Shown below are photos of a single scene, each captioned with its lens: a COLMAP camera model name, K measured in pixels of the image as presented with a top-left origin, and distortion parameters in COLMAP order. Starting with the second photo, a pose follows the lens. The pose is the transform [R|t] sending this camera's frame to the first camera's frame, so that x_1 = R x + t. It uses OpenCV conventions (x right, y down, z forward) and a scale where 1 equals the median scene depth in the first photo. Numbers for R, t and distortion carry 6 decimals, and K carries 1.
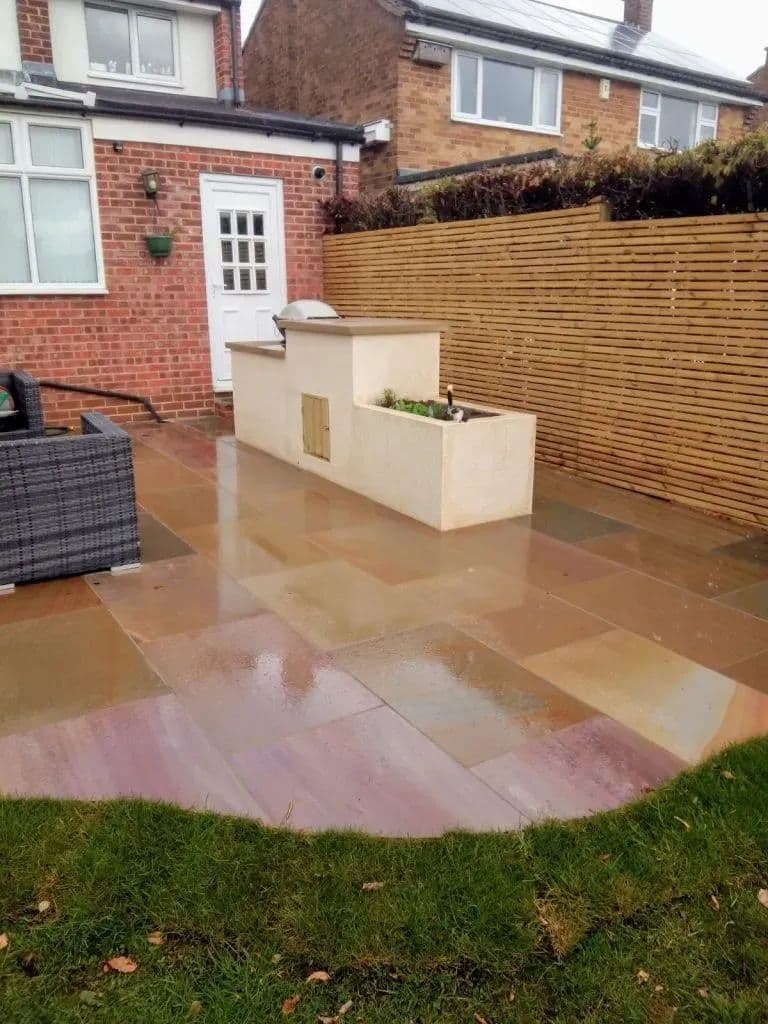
lens RADIAL K [[788.6, 0, 384.0], [0, 788.6, 512.0], [0, 0, 1]] dist [0.000285, -0.074269]
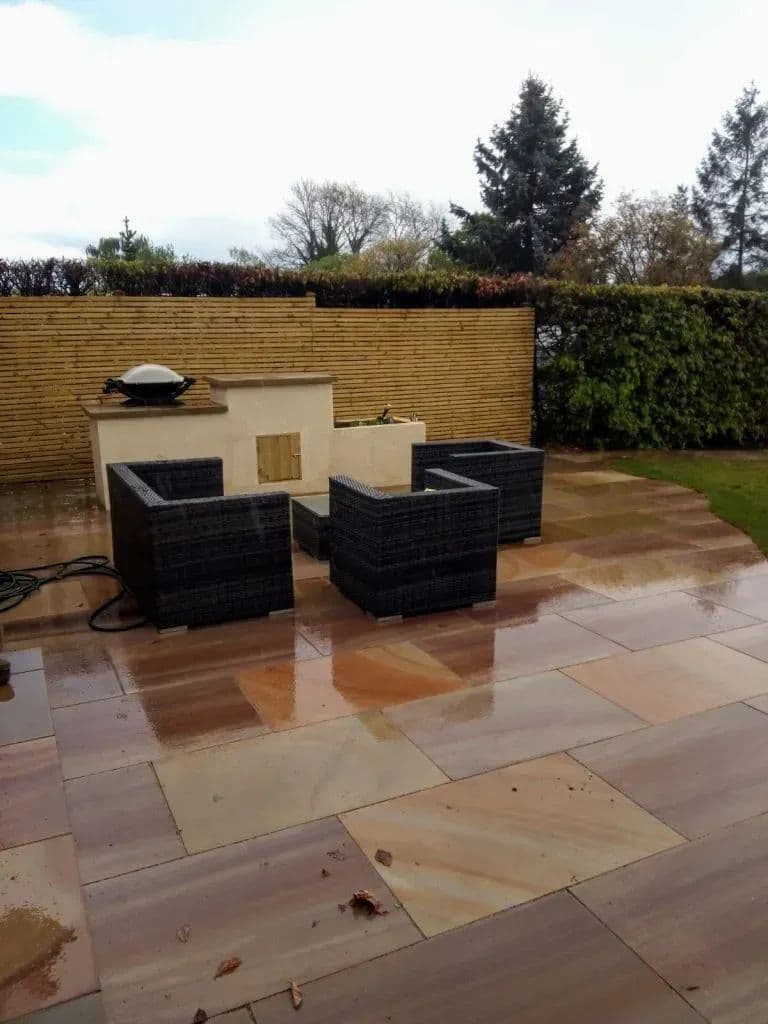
lens RADIAL K [[788.6, 0, 384.0], [0, 788.6, 512.0], [0, 0, 1]] dist [0.000285, -0.074269]
pose [[0.133072, -0.233527, 0.963202, -1.376446], [0.275343, 0.942299, 0.190419, -0.231112], [-0.952092, 0.239871, 0.189693, 0.628821]]
